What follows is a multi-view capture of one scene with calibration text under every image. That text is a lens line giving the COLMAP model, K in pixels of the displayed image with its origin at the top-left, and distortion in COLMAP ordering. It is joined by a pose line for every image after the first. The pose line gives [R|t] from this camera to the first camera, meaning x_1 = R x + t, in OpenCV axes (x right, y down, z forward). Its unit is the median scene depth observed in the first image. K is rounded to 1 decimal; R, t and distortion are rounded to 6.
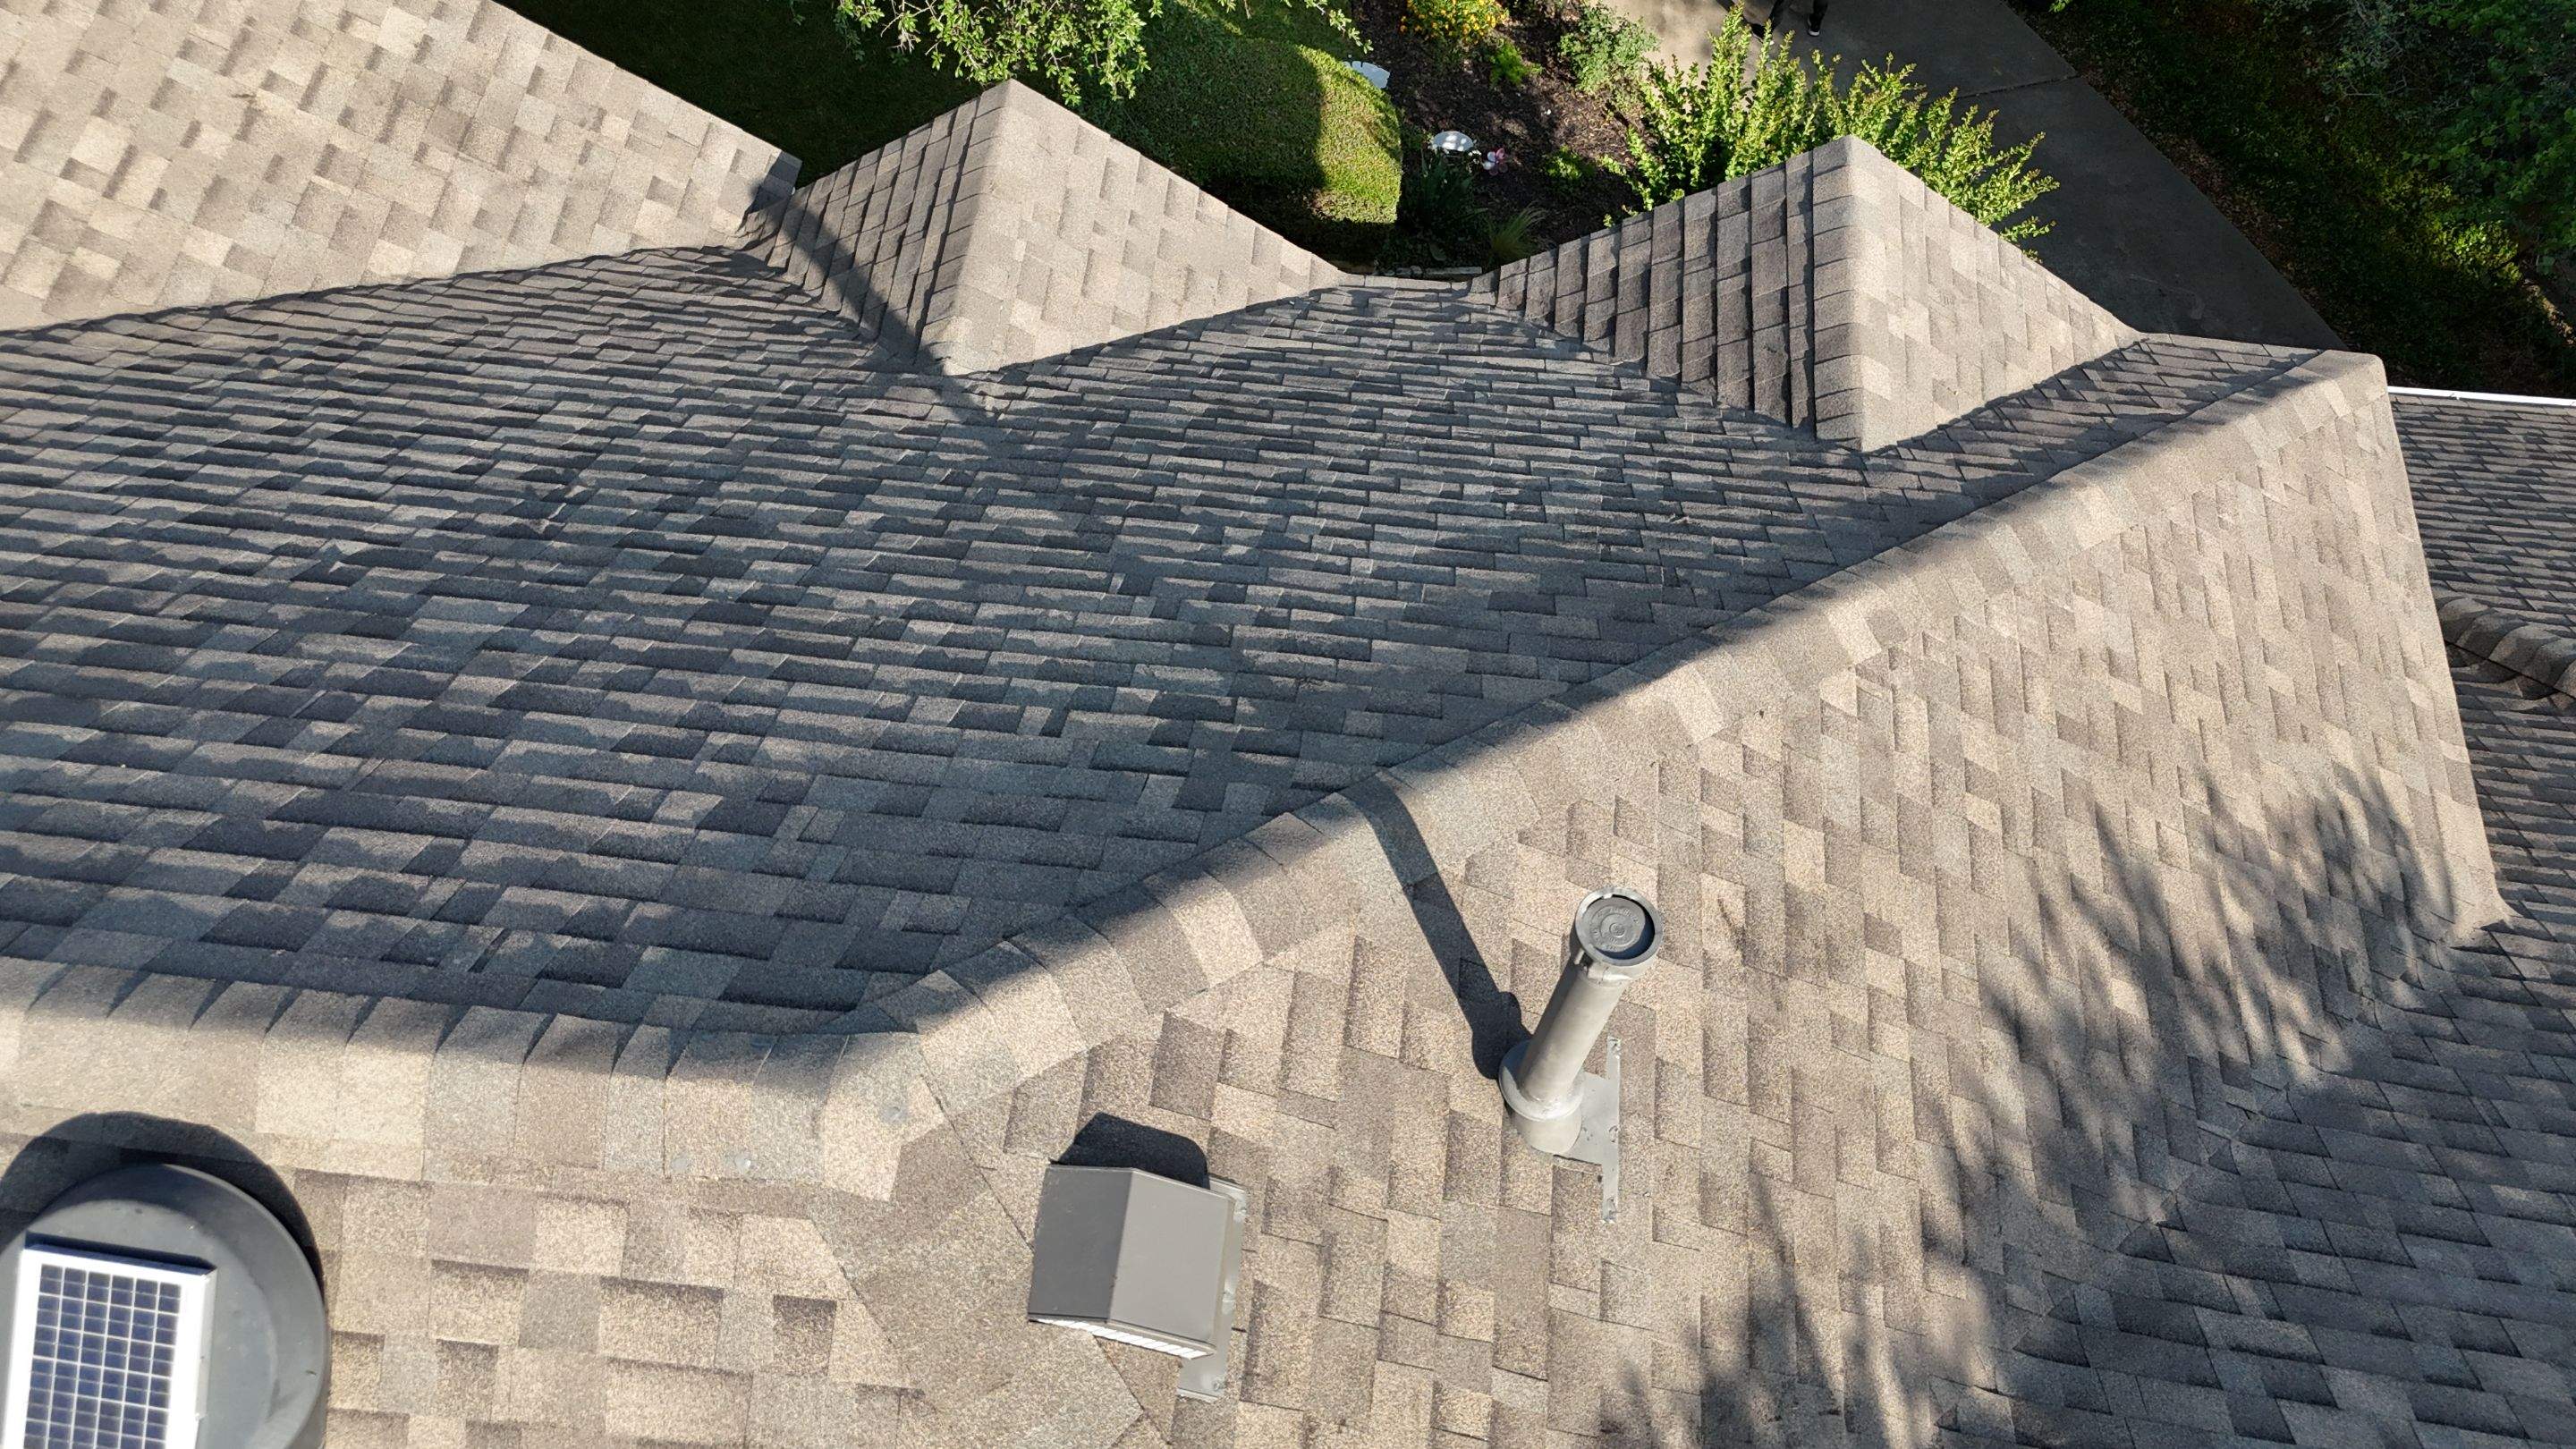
lens RADIAL K [[1905.3, 0, 1293.1], [0, 1905.3, 717.1], [0, 0, 1]] dist [0.066794, -0.062634]
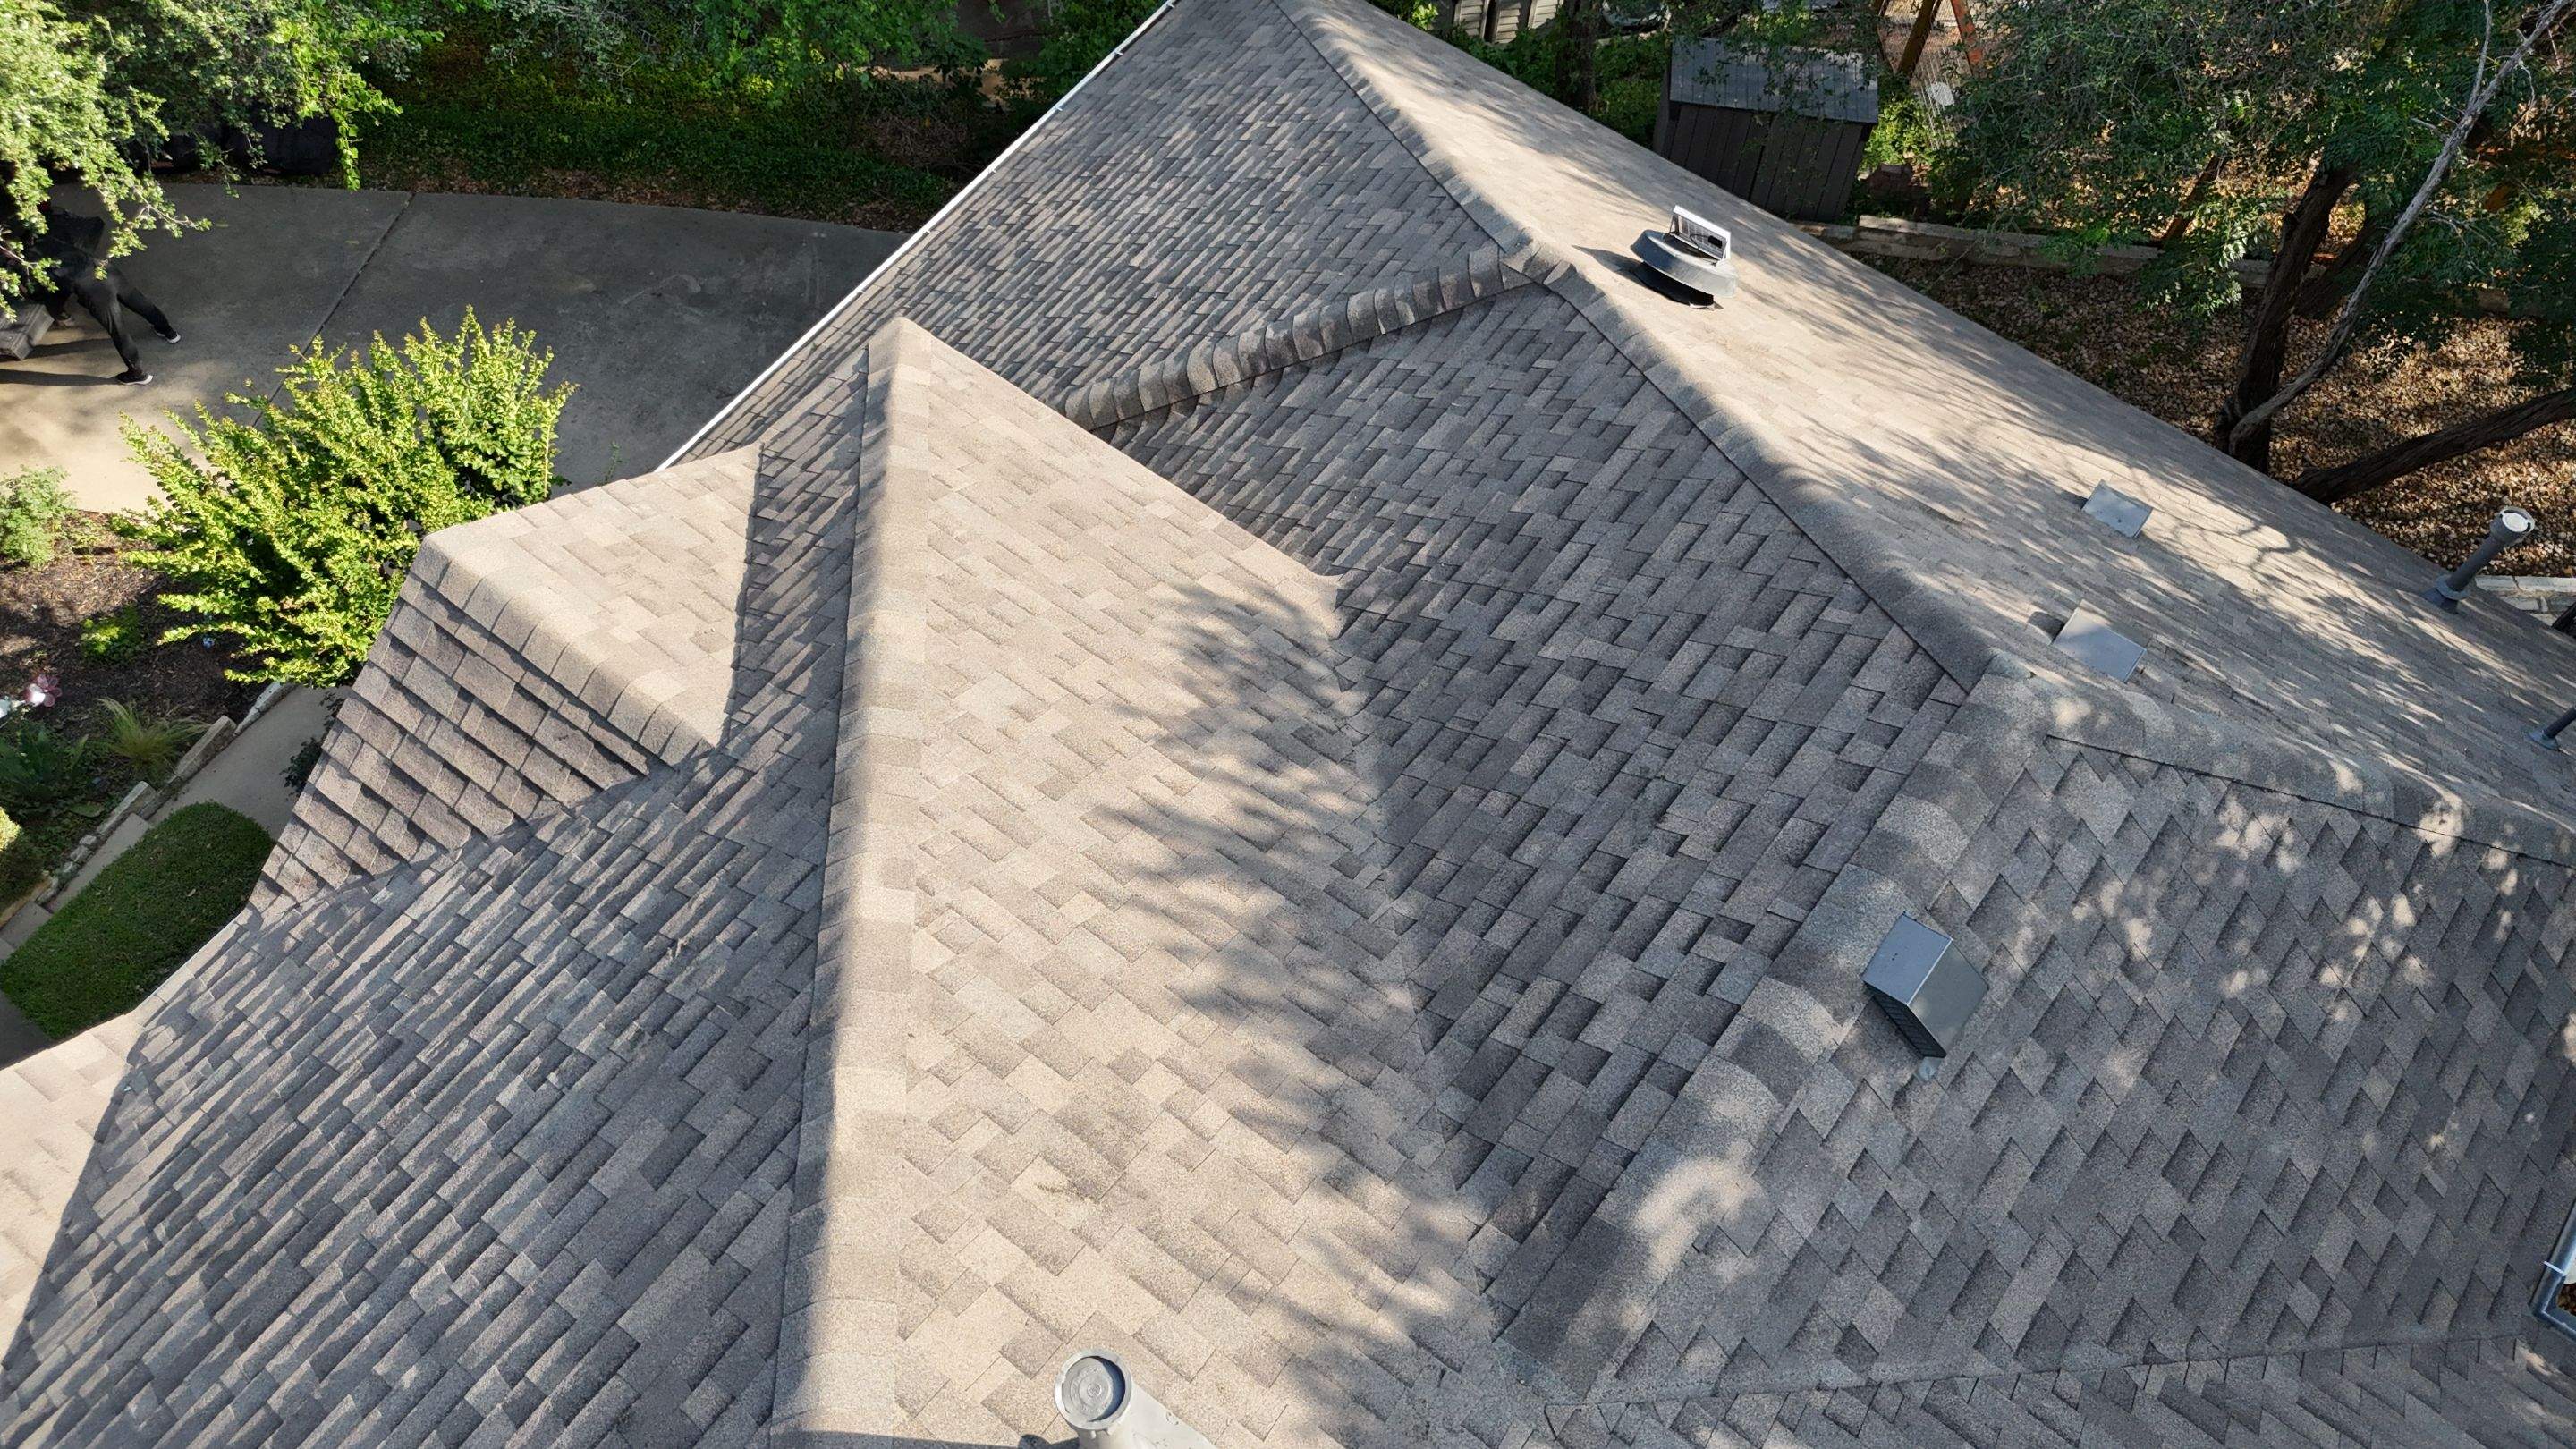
lens RADIAL K [[1905.3, 0, 1290.5], [0, 1905.3, 718.9], [0, 0, 1]] dist [0.066794, -0.062634]
pose [[0.500066, -0.757915, 0.418926, 0.029346], [0.748381, 0.621628, 0.231309, -0.165206], [-0.435729, 0.197847, 0.878064, -0.060168]]
